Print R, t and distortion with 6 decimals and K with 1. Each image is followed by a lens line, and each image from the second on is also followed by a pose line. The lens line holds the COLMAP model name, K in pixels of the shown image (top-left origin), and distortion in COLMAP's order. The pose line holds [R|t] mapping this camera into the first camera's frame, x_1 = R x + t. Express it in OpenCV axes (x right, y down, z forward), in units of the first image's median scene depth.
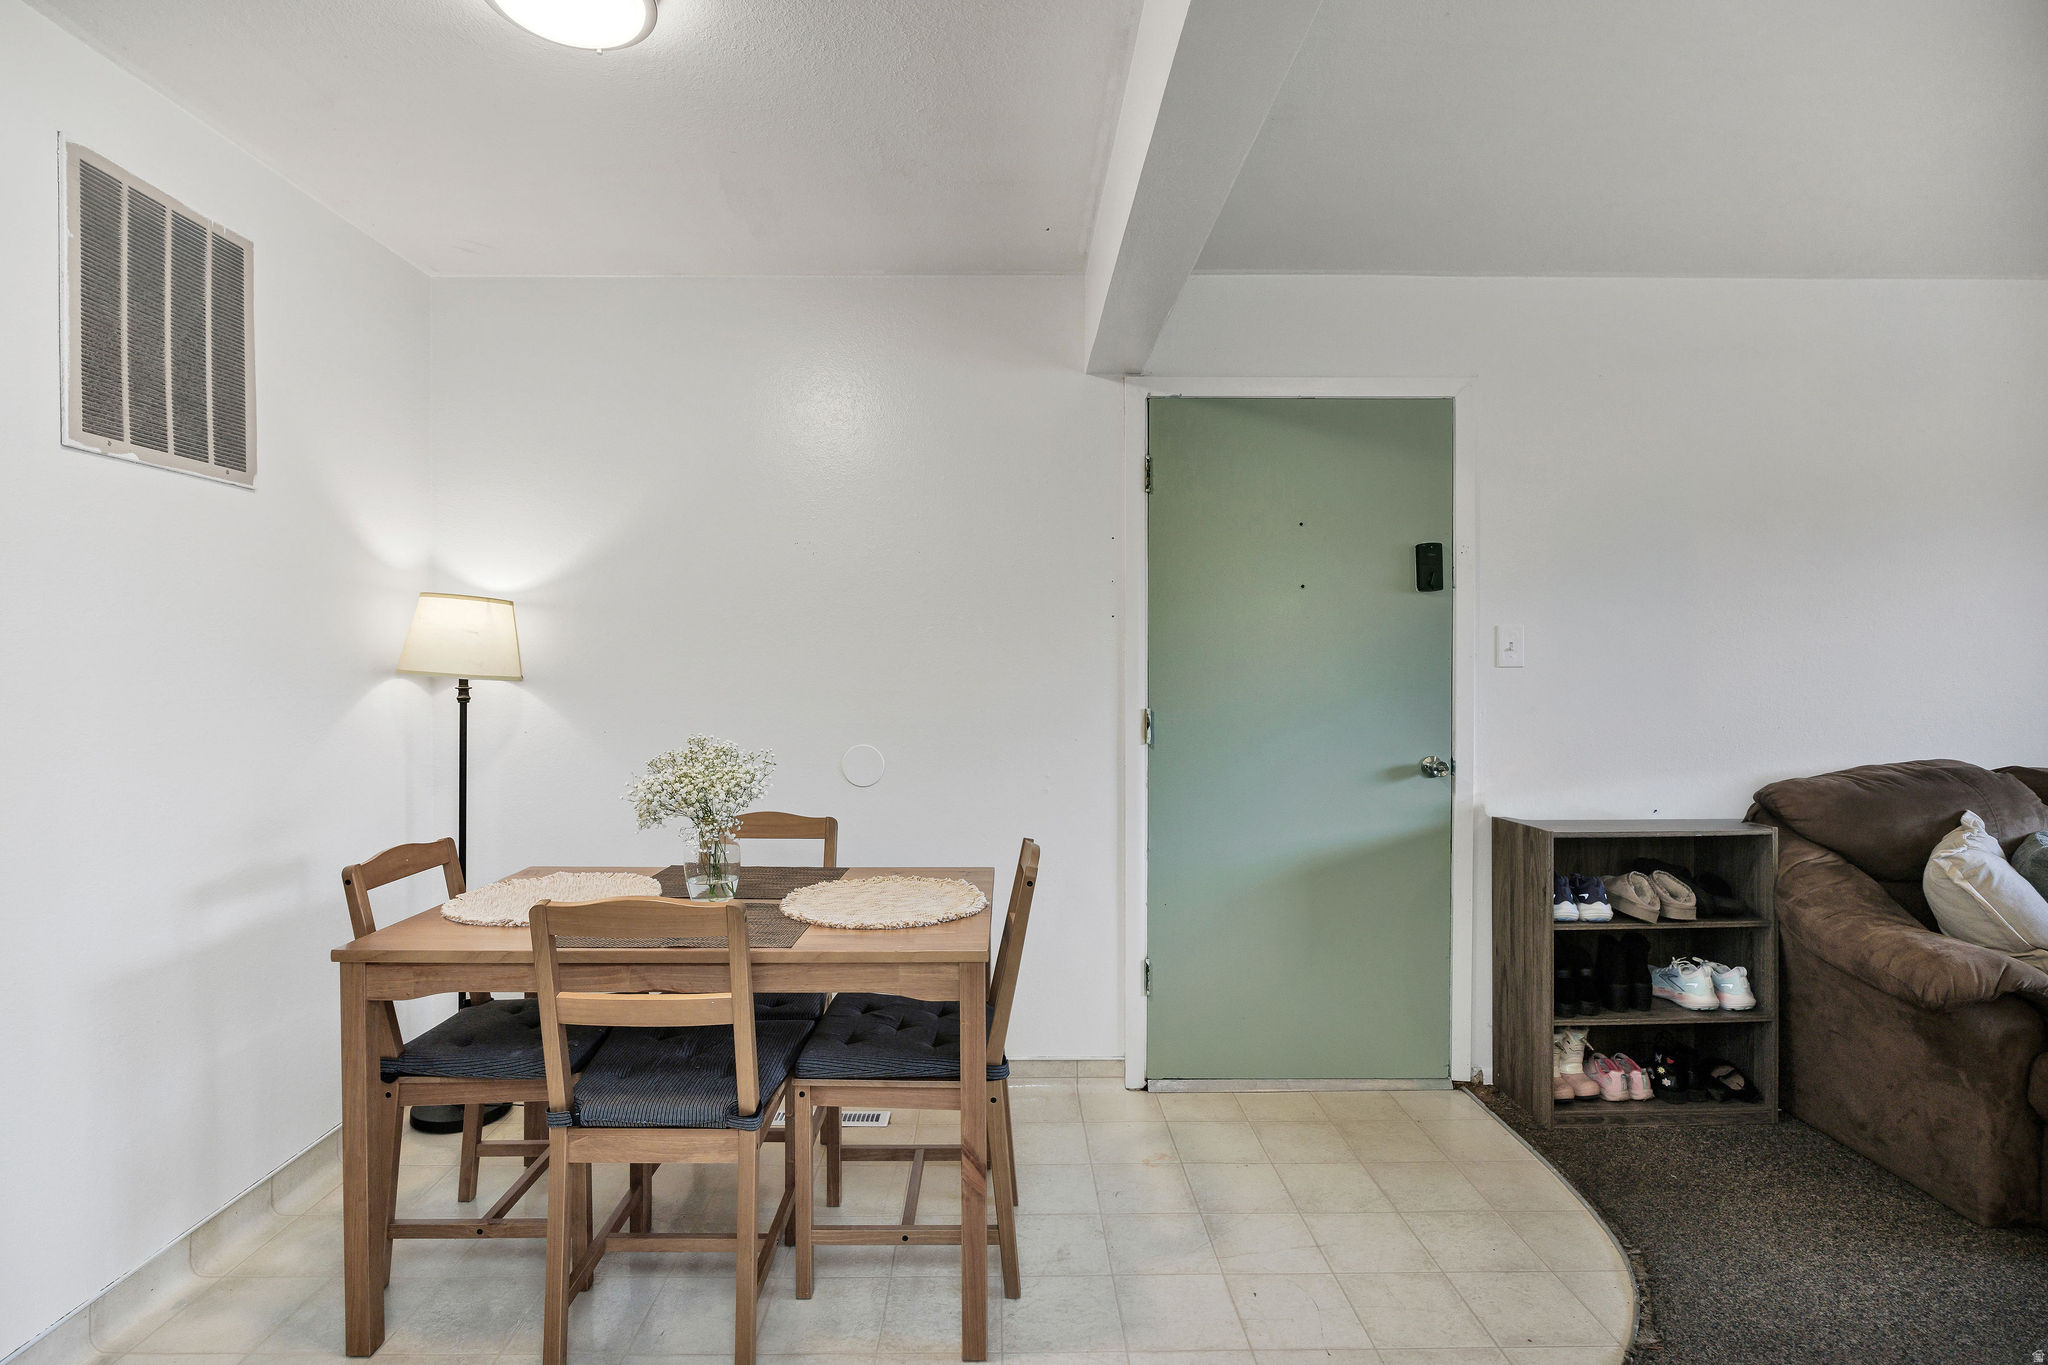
lens RADIAL K [[978.9, 0, 1017.3], [0, 978.9, 670.2], [0, 0, 1]] dist [-0.001692, -0.000346]
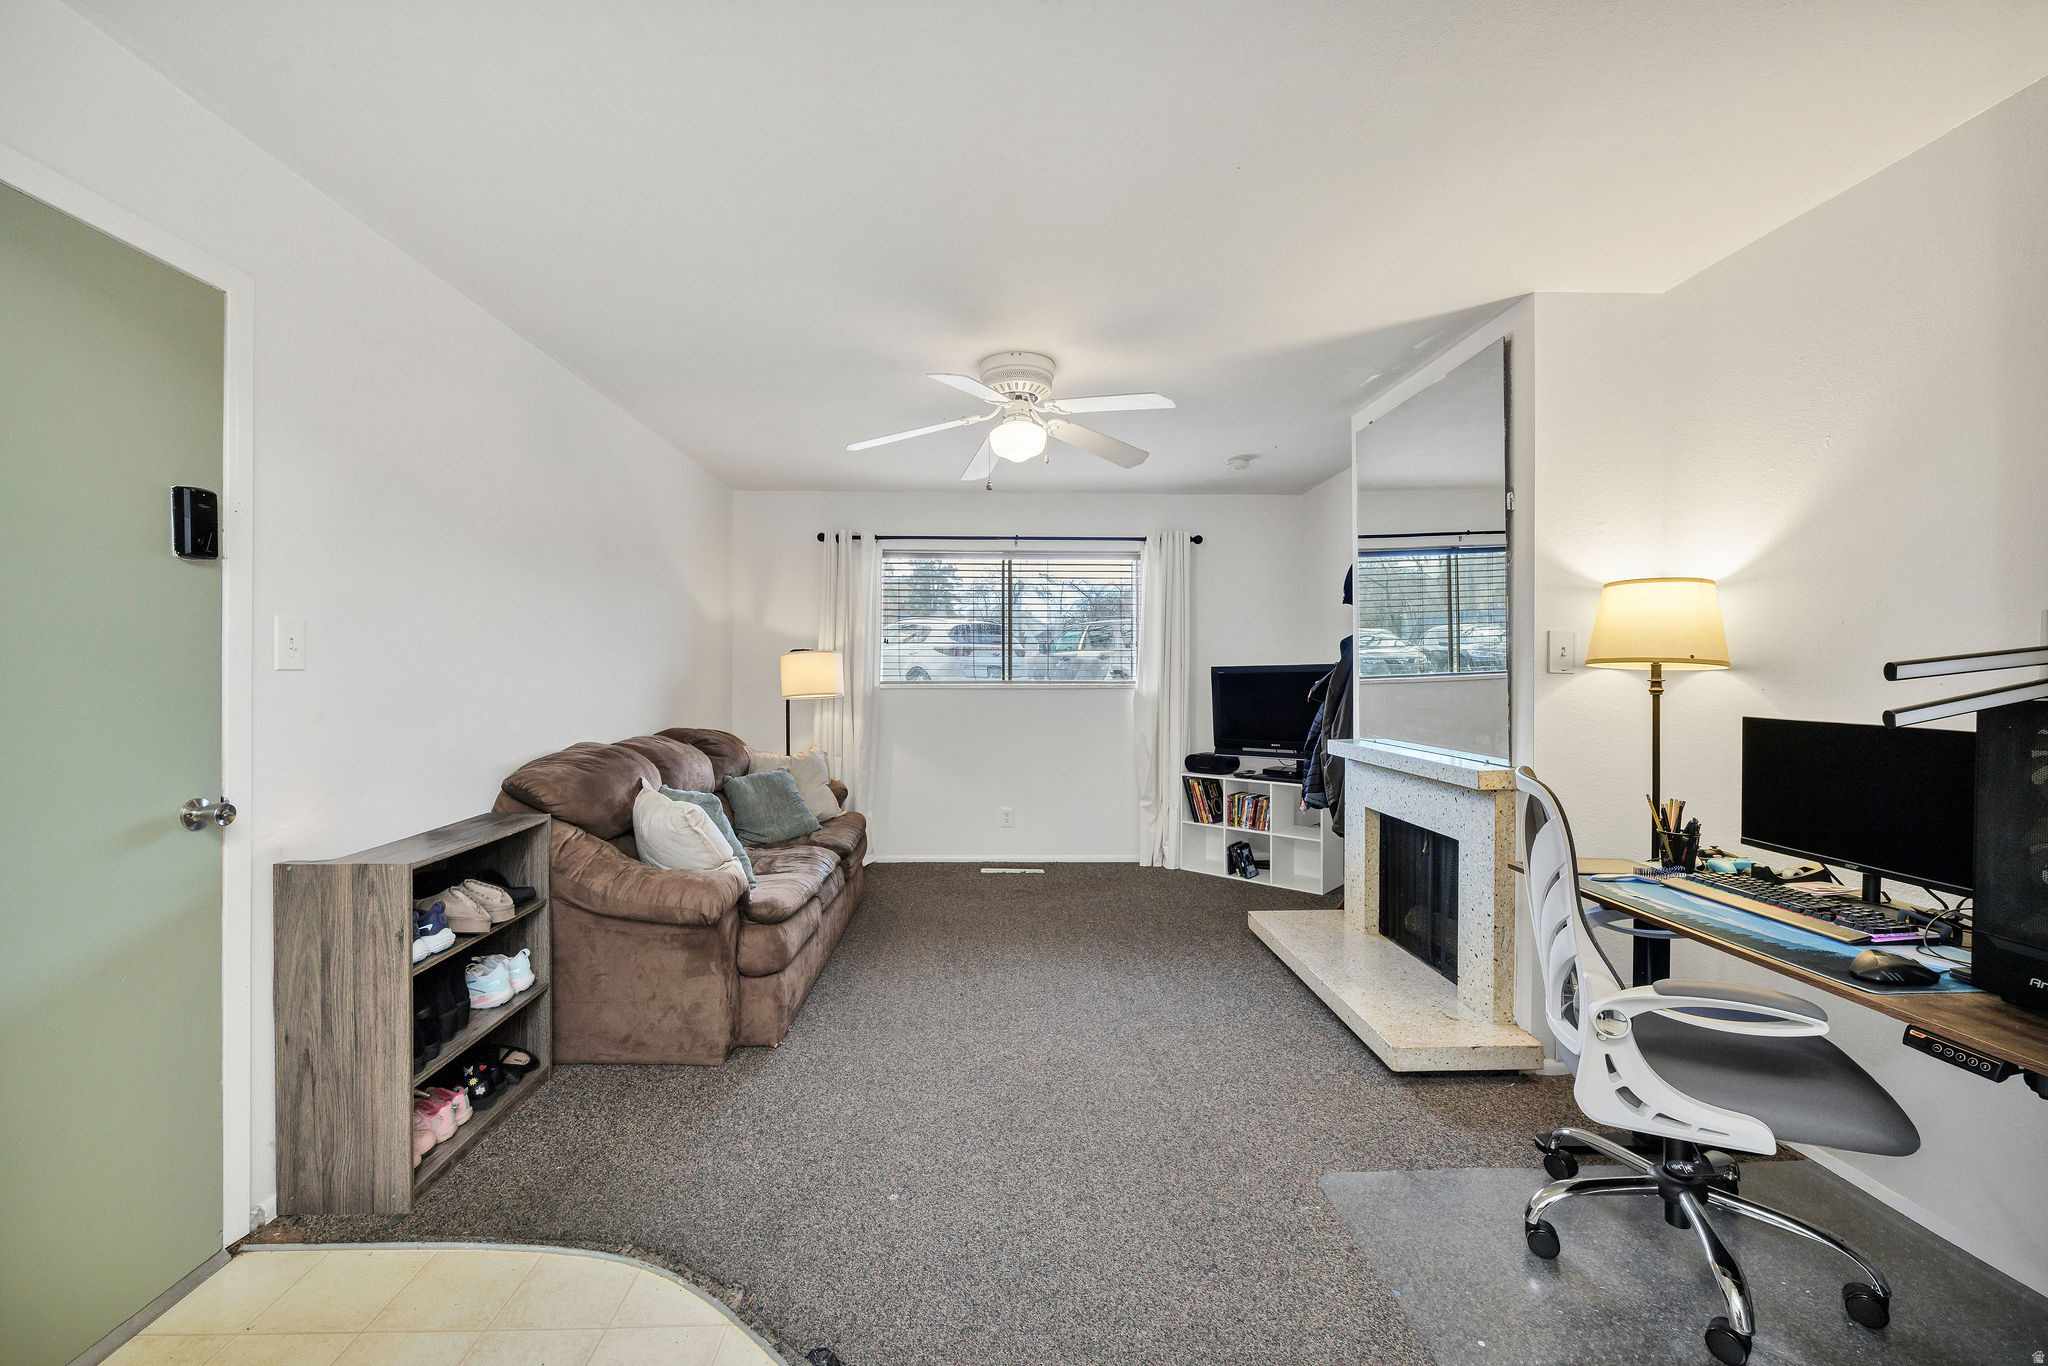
lens RADIAL K [[823.2, 0, 1016.7], [0, 823.2, 674.1], [0, 0, 1]] dist [-0.012846, -0.000226]
pose [[-0.012699, -0.002587, 0.999916, -0.165273], [0.002469, 0.999994, 0.002619, 0.000196], [-0.999916, 0.002502, -0.012693, 0.468953]]
